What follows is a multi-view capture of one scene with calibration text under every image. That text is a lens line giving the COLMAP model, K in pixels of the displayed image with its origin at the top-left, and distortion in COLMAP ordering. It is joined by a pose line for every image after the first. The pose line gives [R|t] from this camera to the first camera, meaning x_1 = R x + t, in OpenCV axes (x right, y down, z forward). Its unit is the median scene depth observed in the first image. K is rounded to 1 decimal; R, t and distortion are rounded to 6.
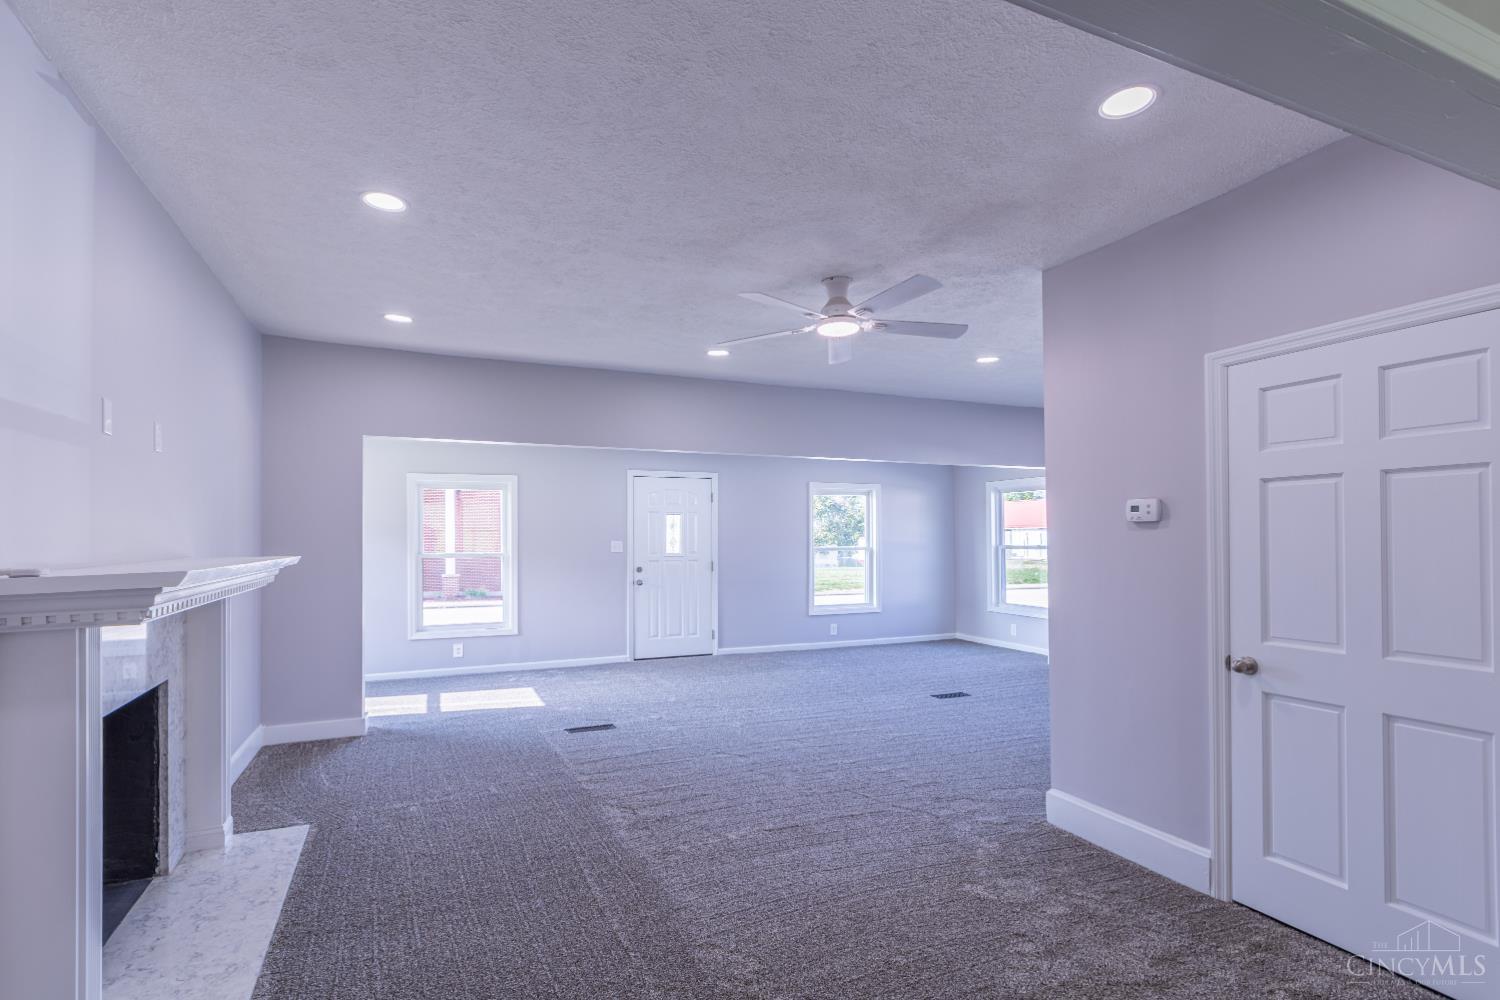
lens RADIAL K [[701.9, 0, 760.4], [0, 701.9, 546.5], [0, 0, 1]] dist [0.032396, 0.000234]
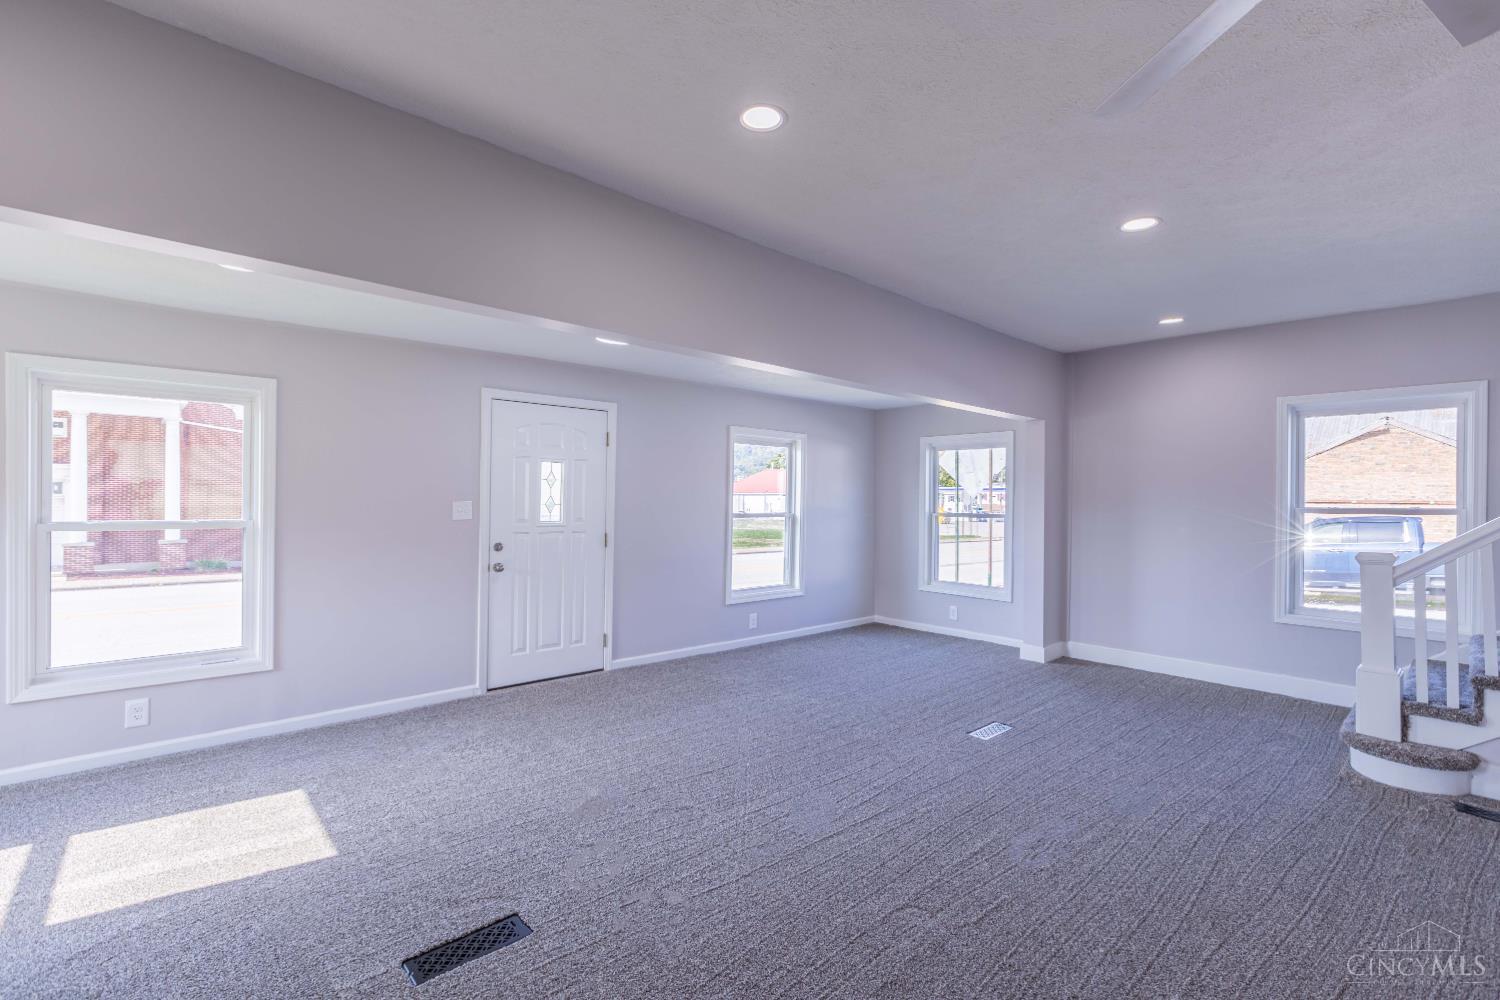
lens RADIAL K [[686.2, 0, 750.4], [0, 686.2, 506.2], [0, 0, 1]] dist [0.028353, -0.003990]
pose [[0.963537, 0.011022, 0.267346, -0.109096], [-0.009853, 0.999935, -0.005715, -0.002431], [-0.267392, 0.002872, 0.963584, 0.312136]]
